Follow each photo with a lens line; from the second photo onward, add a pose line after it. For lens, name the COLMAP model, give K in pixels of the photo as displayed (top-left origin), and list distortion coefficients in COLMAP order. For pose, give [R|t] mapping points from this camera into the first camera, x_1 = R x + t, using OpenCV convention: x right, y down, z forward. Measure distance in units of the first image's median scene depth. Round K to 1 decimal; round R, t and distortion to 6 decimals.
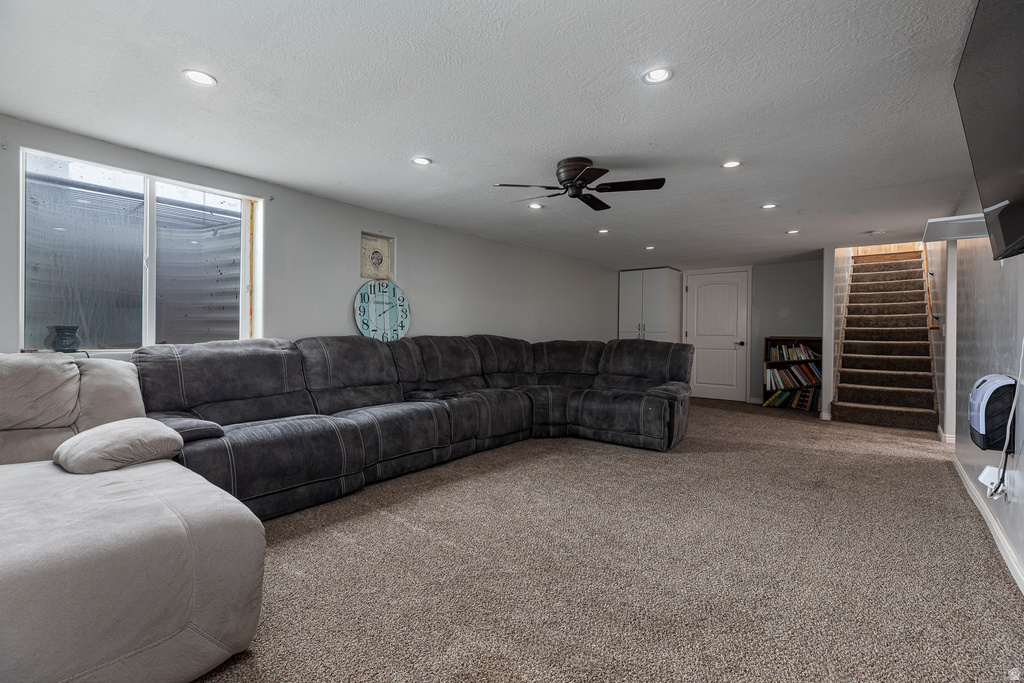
lens RADIAL K [[469.4, 0, 509.8], [0, 469.4, 337.6], [0, 0, 1]] dist [0.002234, 0.000052]
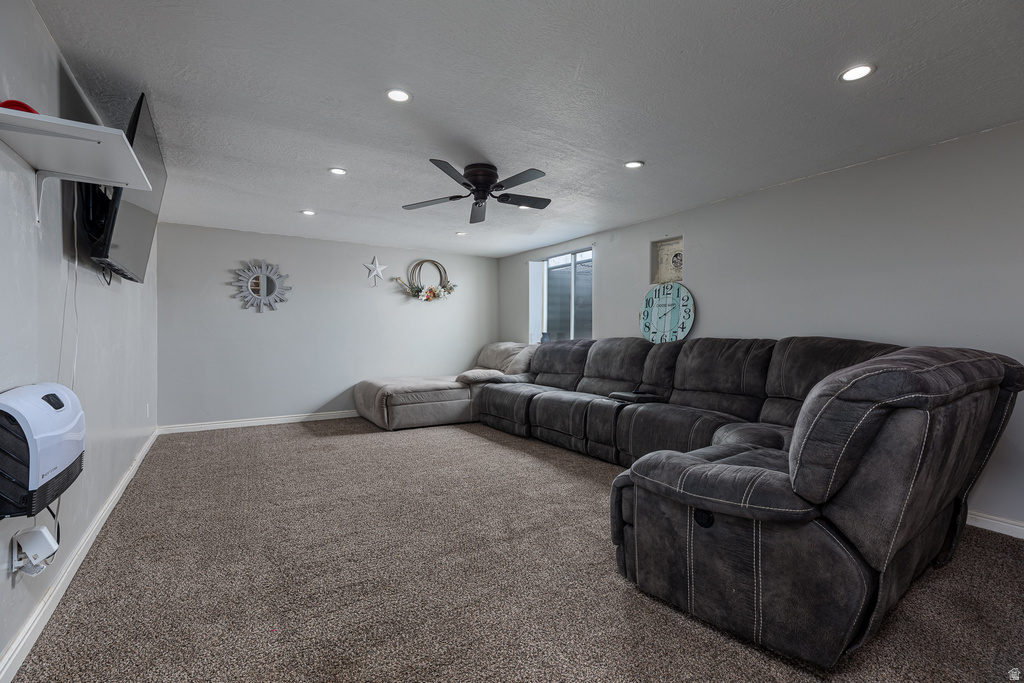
lens RADIAL K [[469.4, 0, 511.2], [0, 469.4, 338.6], [0, 0, 1]] dist [0.002234, 0.000052]
pose [[-0.335220, 0.008663, -0.942100, 0.797633], [-0.000312, 0.999957, 0.009306, -0.010939], [0.942140, 0.003414, -0.335202, 1.021882]]
